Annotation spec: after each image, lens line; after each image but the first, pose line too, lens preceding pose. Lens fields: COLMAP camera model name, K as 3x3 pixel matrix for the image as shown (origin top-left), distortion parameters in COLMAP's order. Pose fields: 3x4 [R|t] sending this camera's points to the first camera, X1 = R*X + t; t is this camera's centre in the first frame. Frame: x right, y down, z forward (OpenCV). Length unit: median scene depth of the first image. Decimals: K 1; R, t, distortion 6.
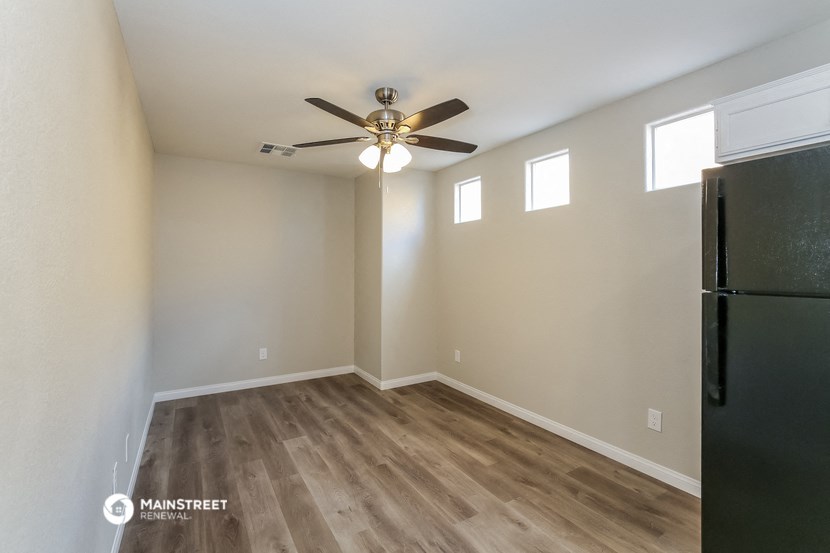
lens RADIAL K [[379.9, 0, 418.8], [0, 379.9, 269.7], [0, 0, 1]] dist [-0.001989, -0.000056]
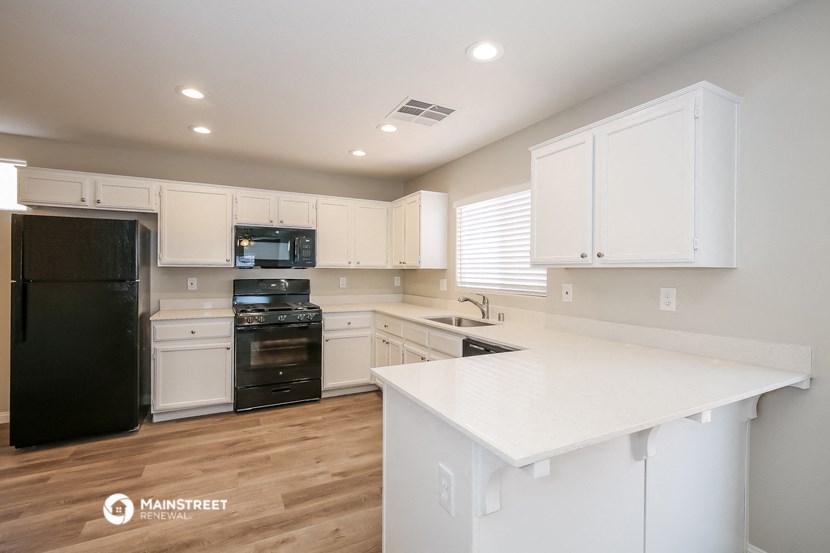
lens RADIAL K [[379.9, 0, 418.8], [0, 379.9, 269.7], [0, 0, 1]] dist [-0.001989, -0.000056]
pose [[0.098604, 0.001136, 0.995126, -0.852839], [0.001066, 0.999999, -0.001247, 0.007983], [-0.995126, 0.001184, 0.098602, -1.101533]]
